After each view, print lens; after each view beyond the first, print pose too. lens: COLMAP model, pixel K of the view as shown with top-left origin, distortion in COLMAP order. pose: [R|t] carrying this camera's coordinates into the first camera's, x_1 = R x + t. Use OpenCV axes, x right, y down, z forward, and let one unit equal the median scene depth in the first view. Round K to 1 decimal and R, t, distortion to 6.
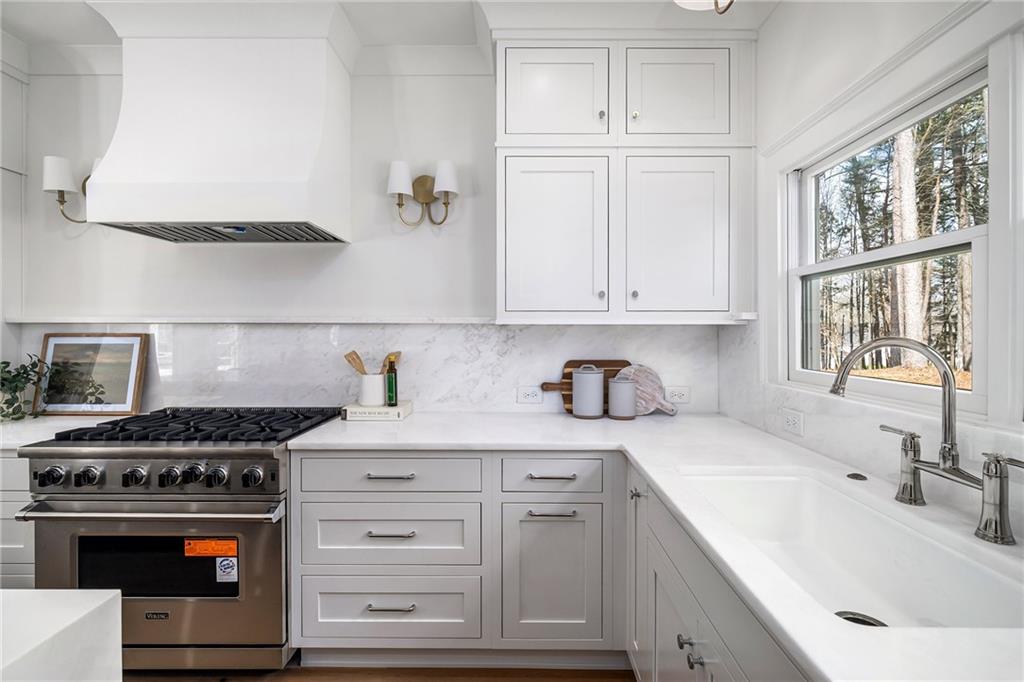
lens RADIAL K [[464.3, 0, 512.0], [0, 464.3, 341.0], [0, 0, 1]] dist [0.003886, 0.000438]
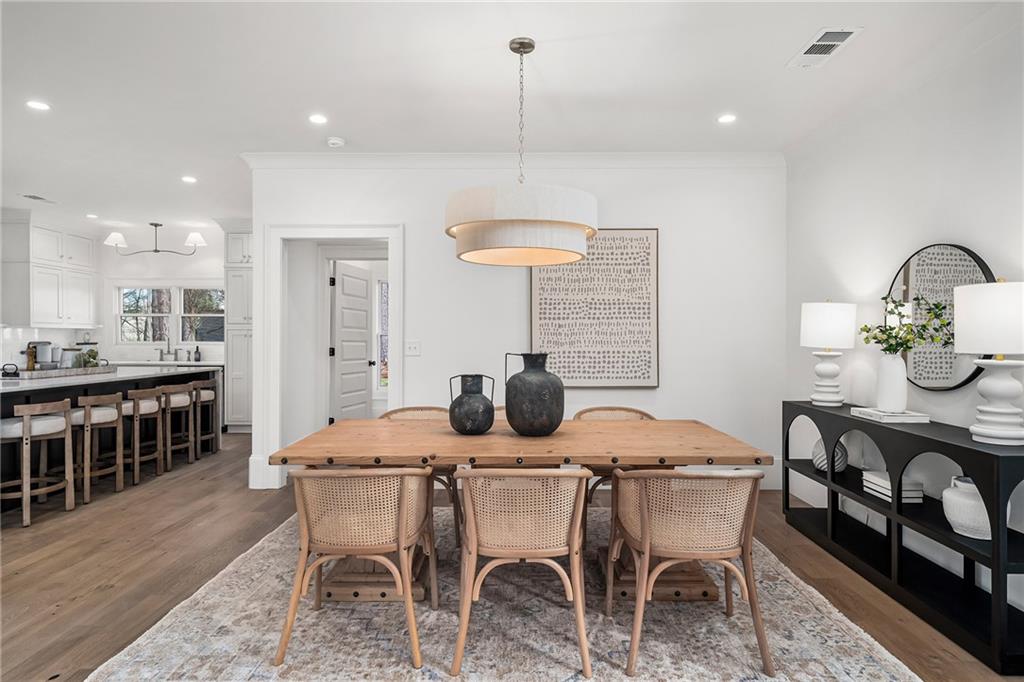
lens RADIAL K [[567.8, 0, 512.0], [0, 567.8, 341.0], [0, 0, 1]] dist [0.001292, 0.000592]
pose [[0.003224, -0.007433, 0.999967, -2.993567], [0.016562, 0.999836, 0.007378, 0.060454], [-0.999858, 0.016538, 0.003346, -1.627834]]
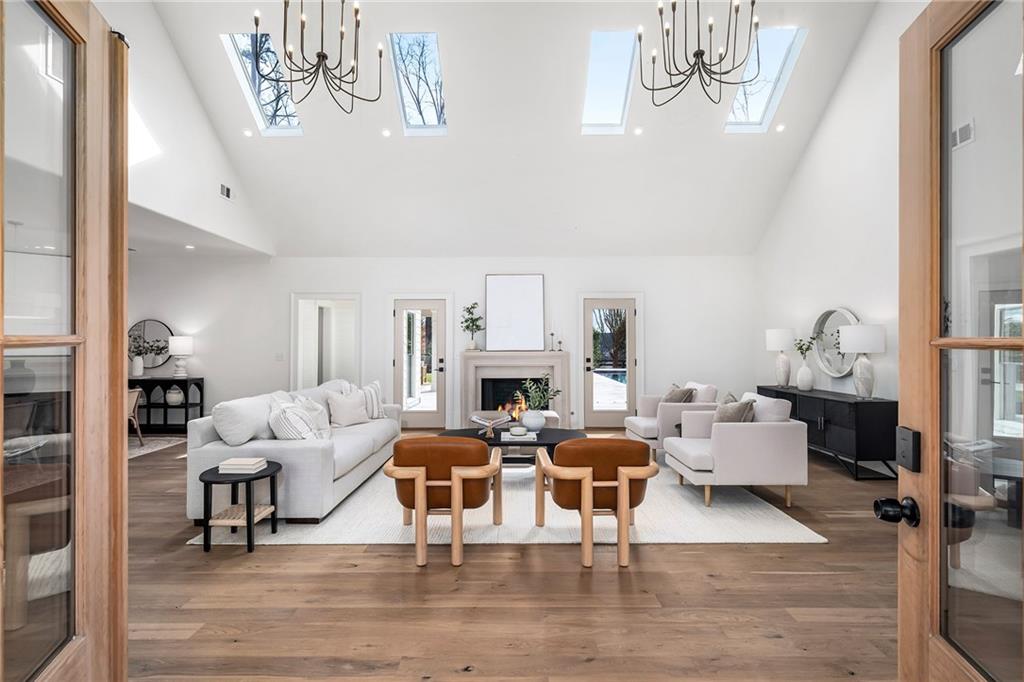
lens RADIAL K [[477.4, 0, 512.0], [0, 477.4, 341.0], [0, 0, 1]] dist [0.000577, -0.000118]
pose [[-0.999993, 0.000399, 0.003596, -4.203072], [0.000437, 0.999945, 0.010512, -0.019032], [-0.003592, 0.010513, -0.999938, 0.693139]]
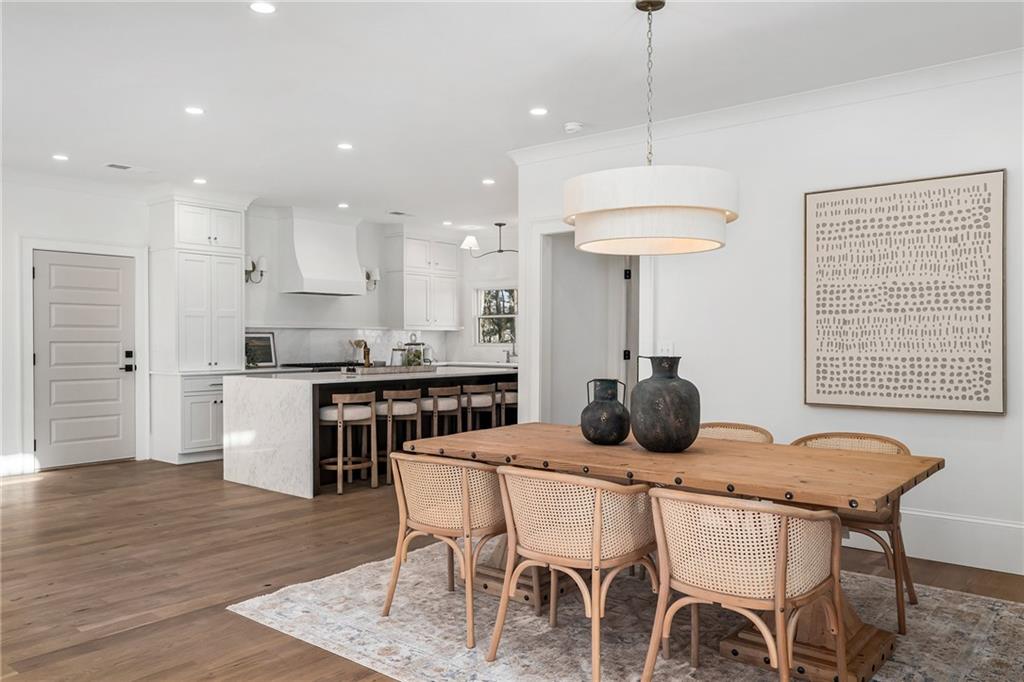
lens RADIAL K [[763.7, 0, 510.3], [0, 763.7, 347.5], [0, 0, 1]] dist [-0.005695, 0.000863]
pose [[0.633613, -0.010588, 0.773578, -3.047885], [0.015107, 0.999885, 0.001312, 0.074650], [-0.773503, 0.010855, 0.633700, -2.365104]]
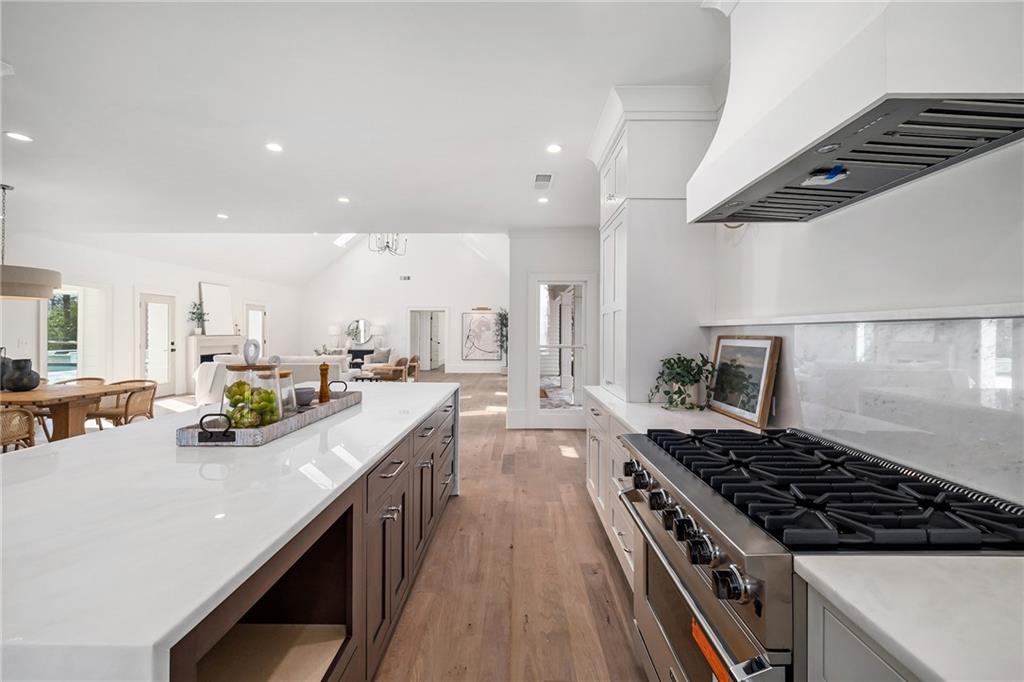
lens RADIAL K [[410.7, 0, 516.6], [0, 410.7, 323.9], [0, 0, 1]] dist [-0.000112, -0.000010]
pose [[-0.004432, -0.023196, -0.999721, -0.027471], [-0.022915, 0.999471, -0.023089, -0.010000], [0.999728, 0.022806, -0.004961, 0.533301]]
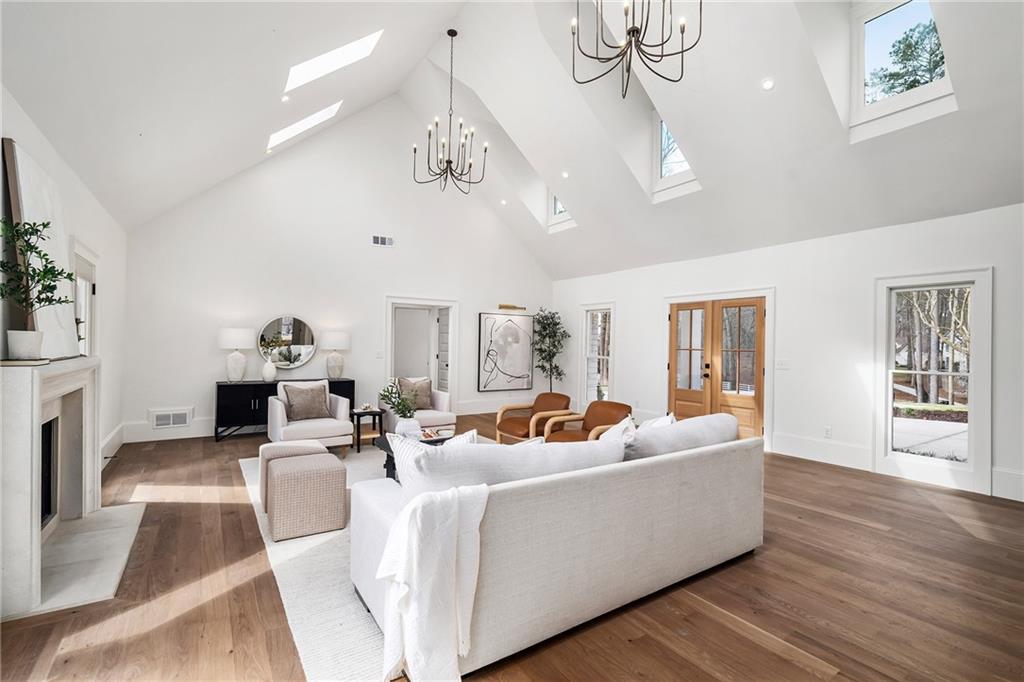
lens RADIAL K [[464.3, 0, 512.0], [0, 464.3, 341.0], [0, 0, 1]] dist [0.003886, 0.000438]
pose [[0.556716, 0.001592, -0.830701, -2.446985], [-0.028130, 0.999461, -0.016937, 0.015066], [0.830227, 0.032797, 0.556460, -2.193345]]
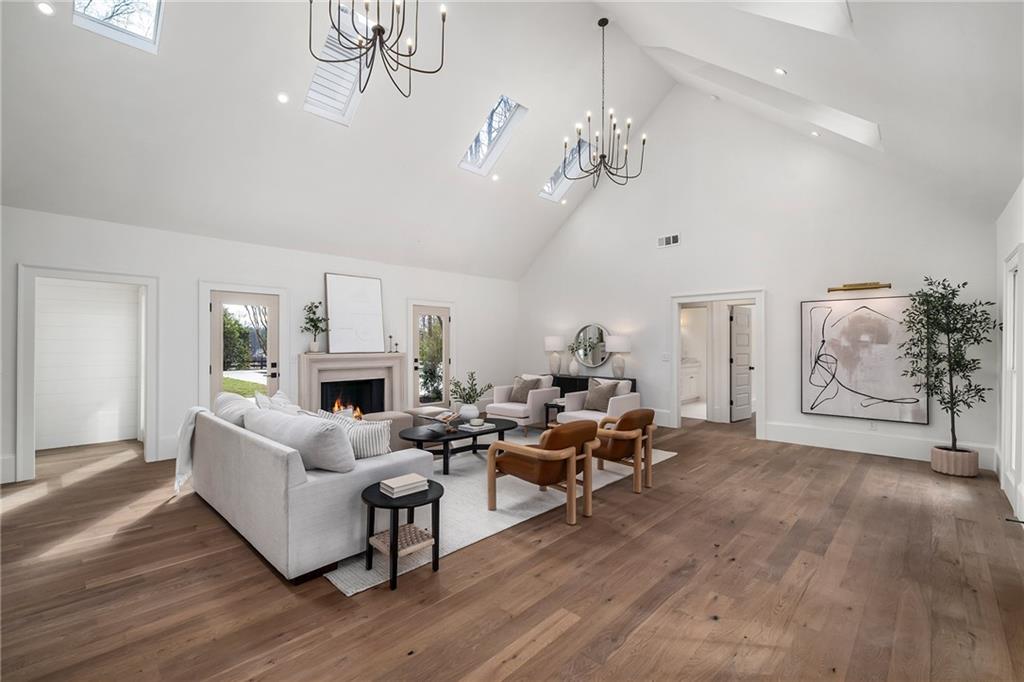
lens RADIAL K [[444.2, 0, 513.7], [0, 444.2, 342.2], [0, 0, 1]] dist [0.001044, 0.000166]
pose [[-0.686741, -0.006465, -0.726873, -2.751585], [-0.016723, 0.999836, 0.006907, -0.028648], [0.726710, 0.016899, -0.686737, 0.309179]]
